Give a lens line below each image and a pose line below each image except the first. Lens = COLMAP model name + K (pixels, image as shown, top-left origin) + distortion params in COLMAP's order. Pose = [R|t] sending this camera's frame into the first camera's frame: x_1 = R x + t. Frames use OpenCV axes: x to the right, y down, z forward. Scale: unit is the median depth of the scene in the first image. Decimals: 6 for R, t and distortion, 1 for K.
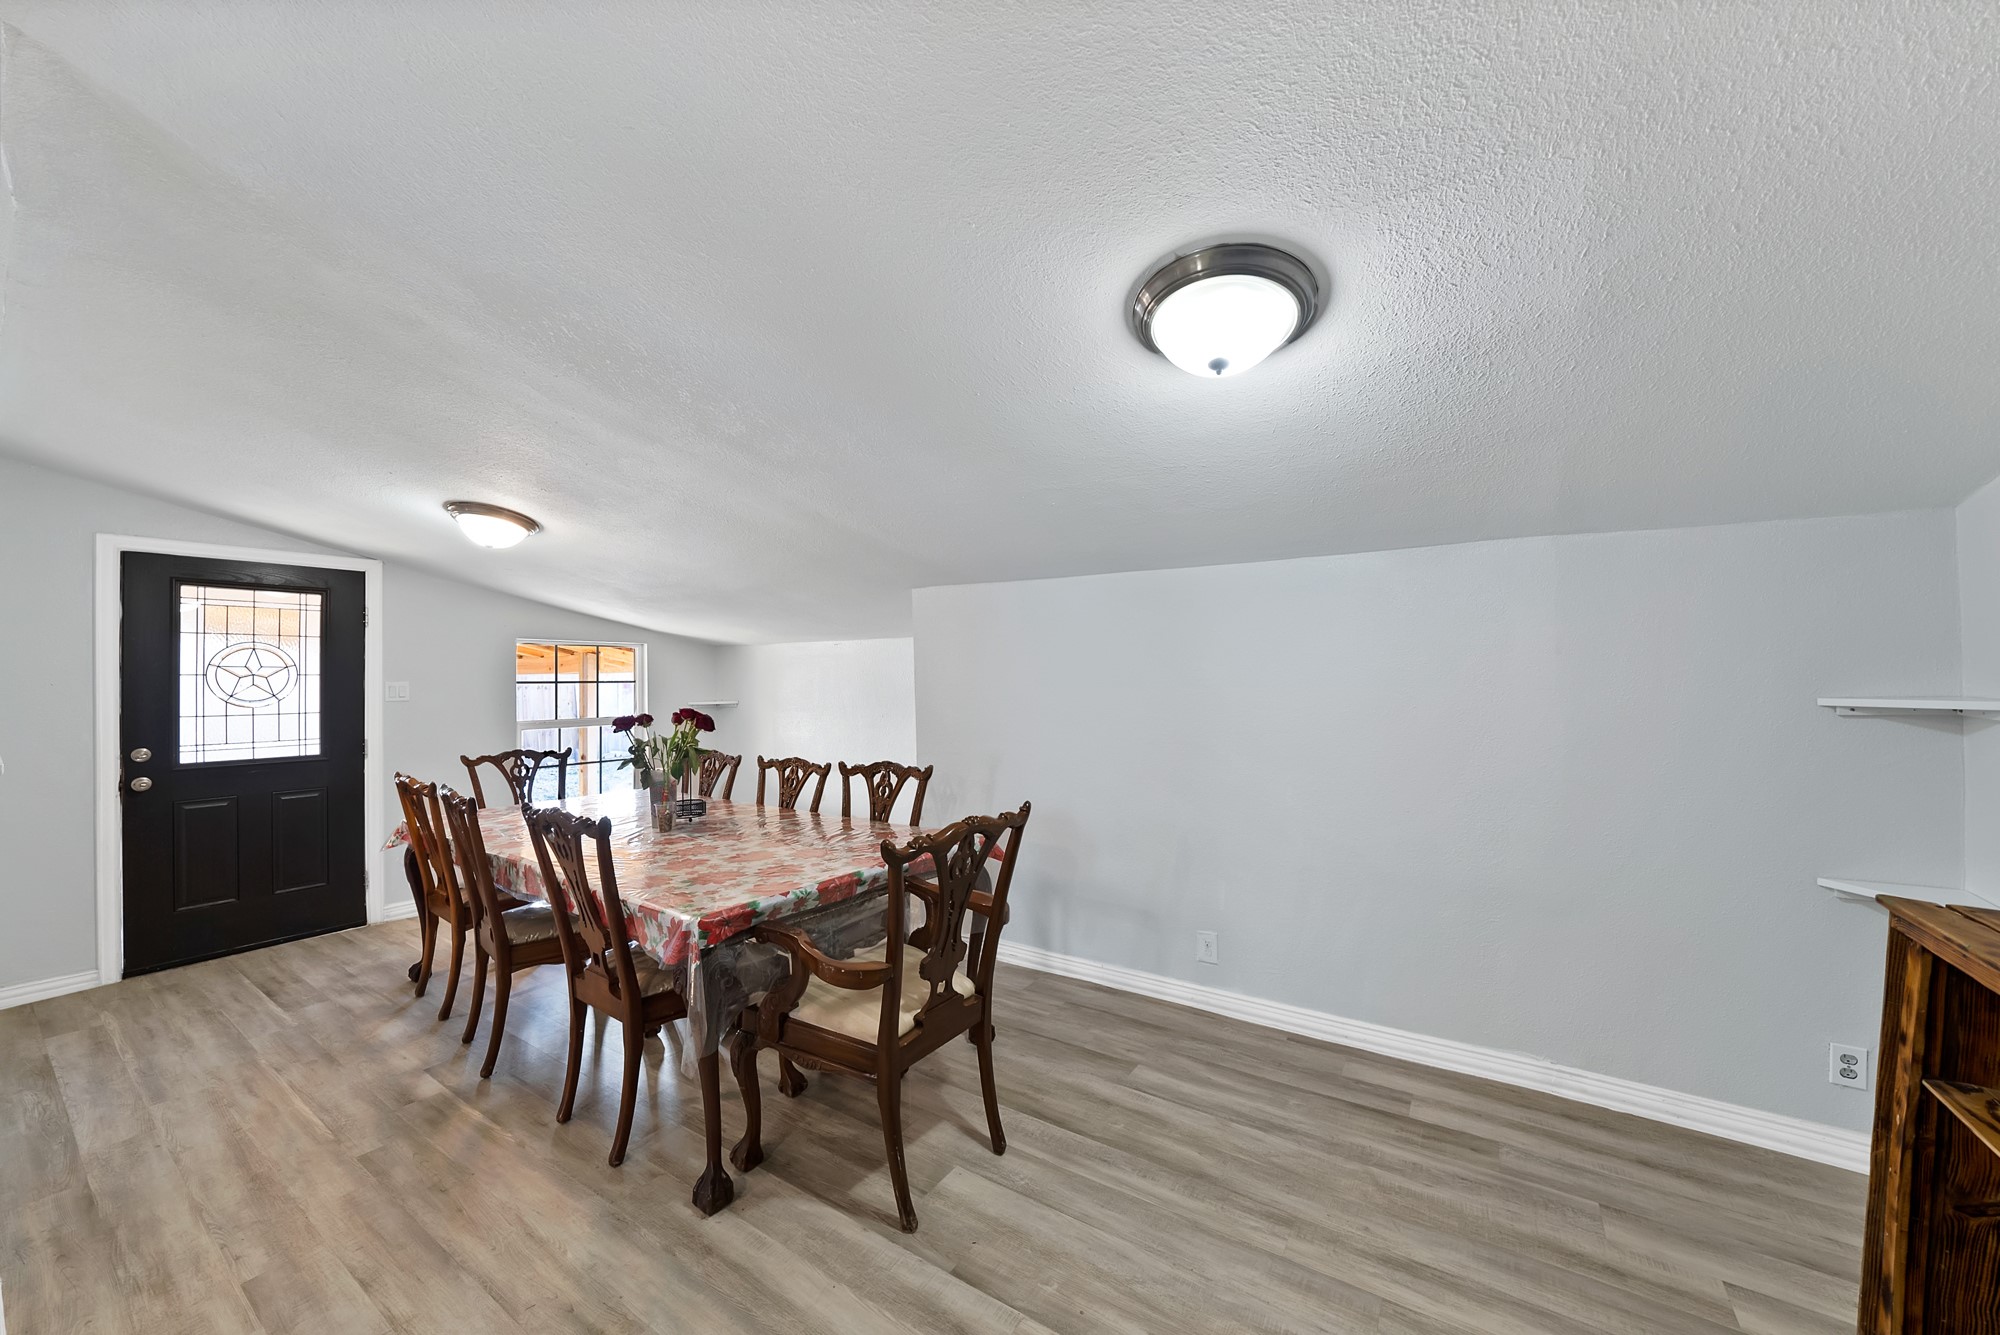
lens RADIAL K [[717.7, 0, 988.2], [0, 717.7, 664.3], [0, 0, 1]] dist [-0.027150, 0.002439]
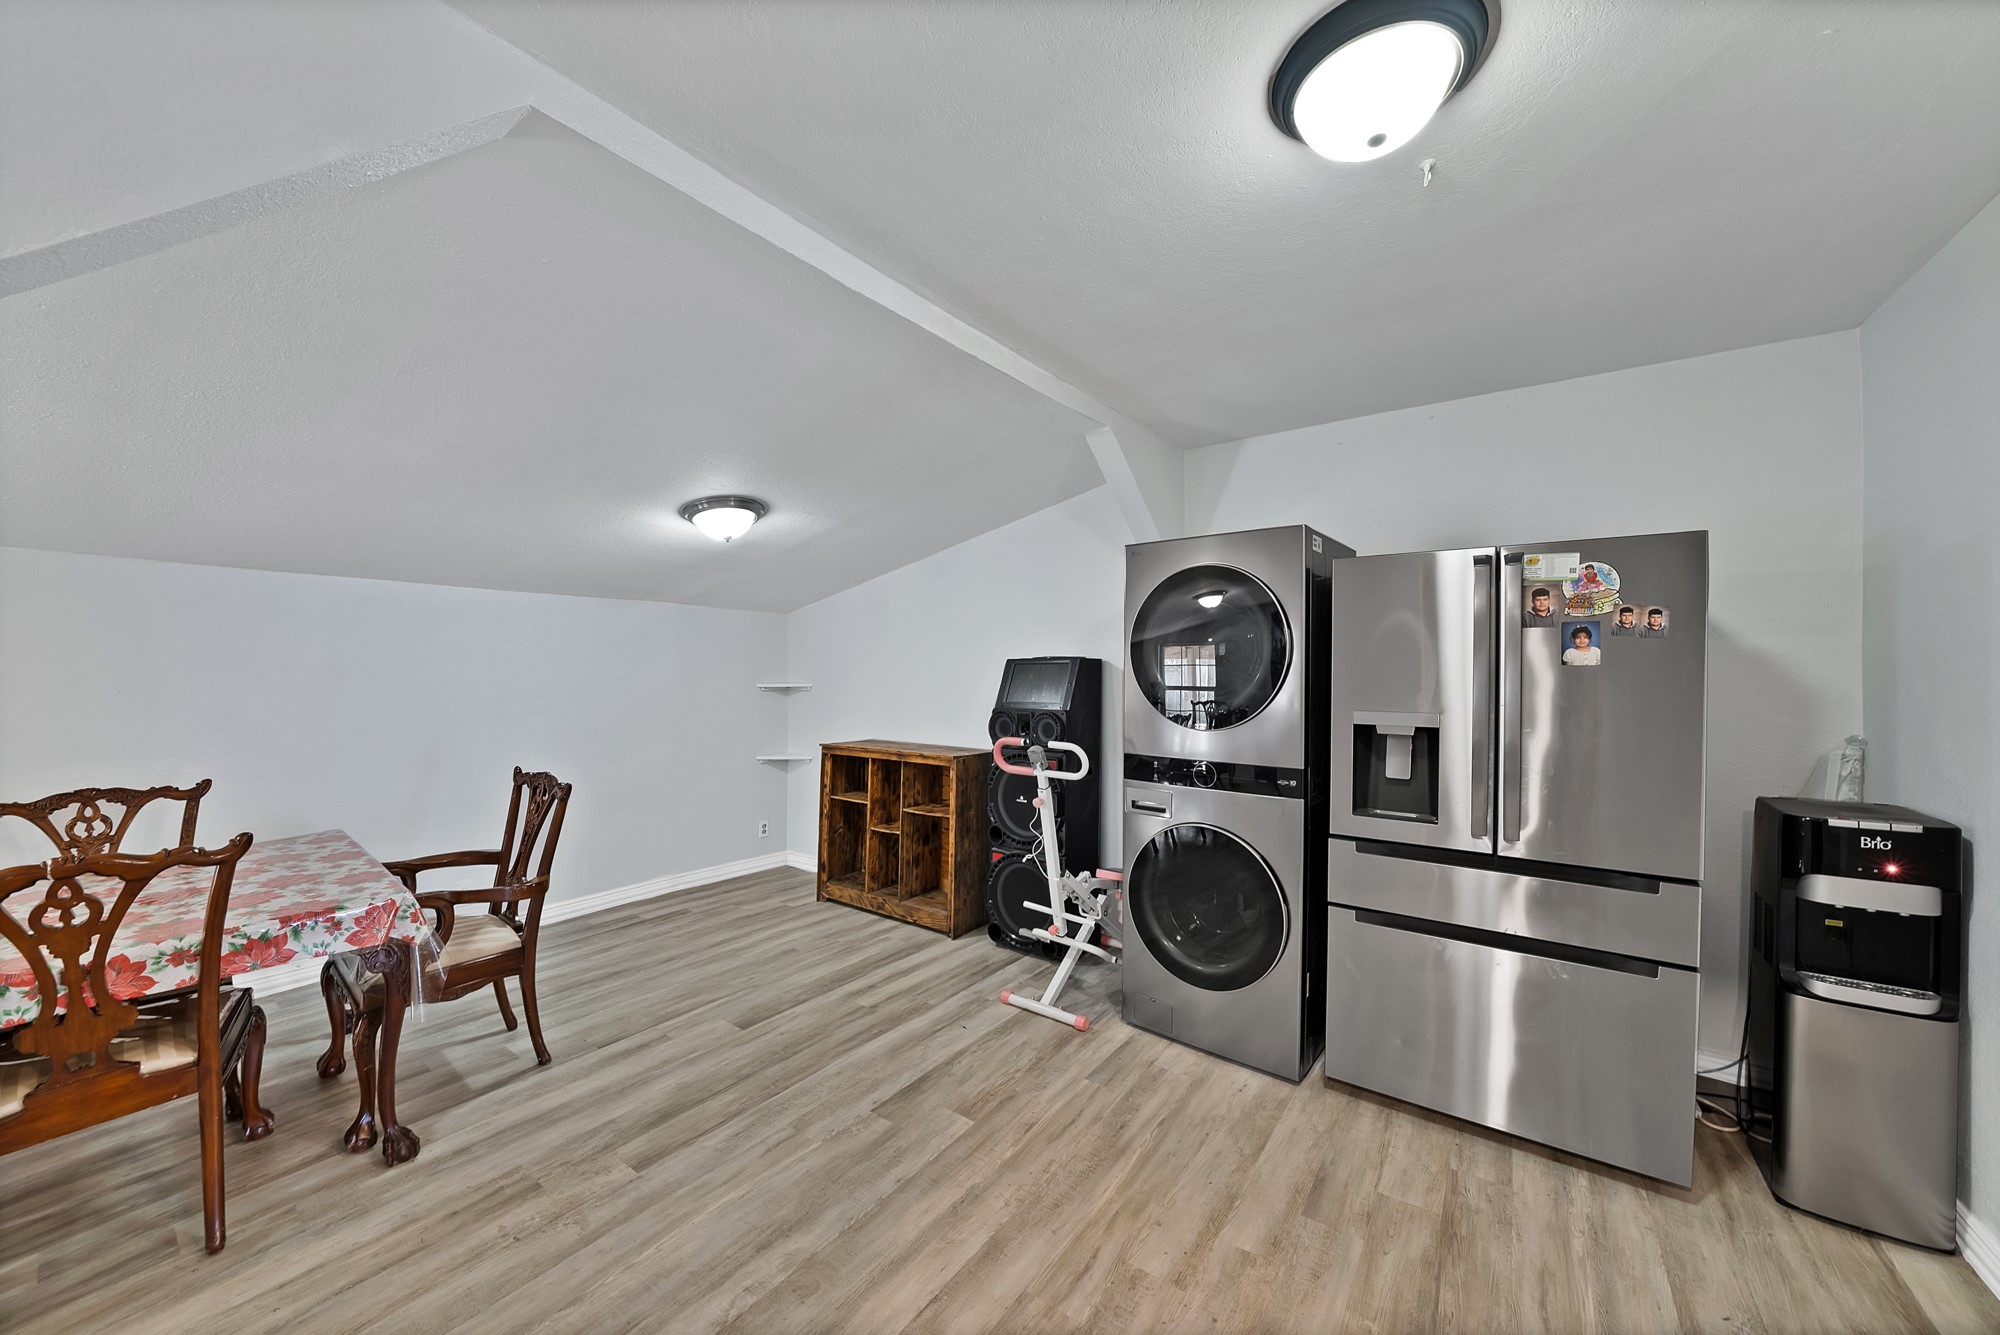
lens RADIAL K [[717.7, 0, 1001.2], [0, 717.7, 672.5], [0, 0, 1]] dist [-0.027150, 0.002439]
pose [[0.030606, 0.007499, 0.999503, -1.043652], [-0.009513, 0.999929, -0.007211, 0.013982], [-0.999486, -0.009288, 0.030675, 0.037863]]
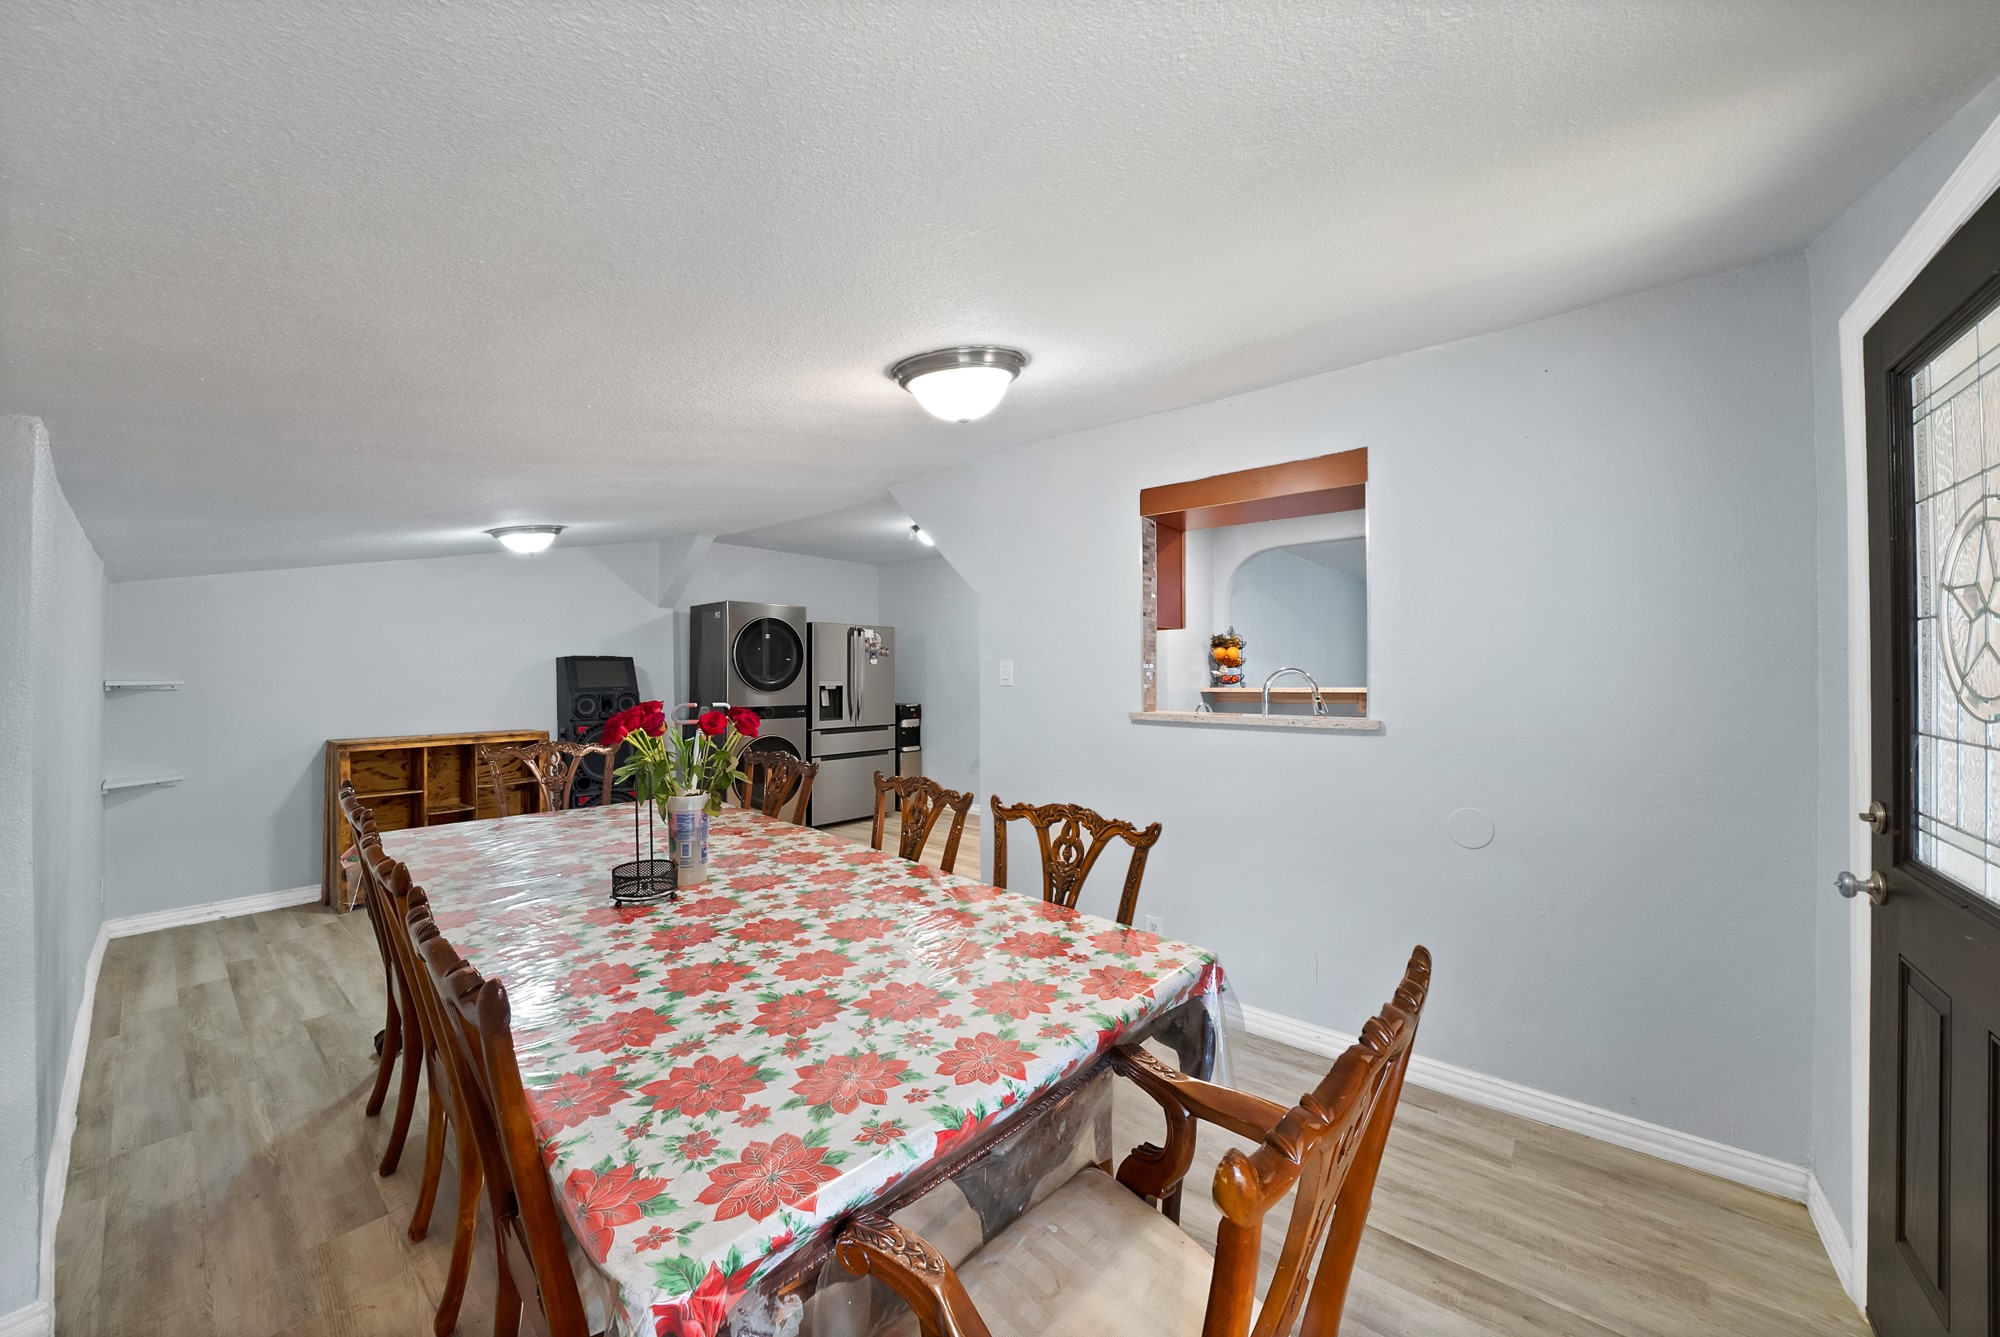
lens RADIAL K [[717.7, 0, 1010.7], [0, 717.7, 660.0], [0, 0, 1]] dist [-0.027150, 0.002439]
pose [[-0.995230, 0.011883, 0.096832, -0.990888], [0.010043, 0.999760, -0.019471, 0.034542], [-0.097040, -0.018406, -0.995110, 1.971147]]
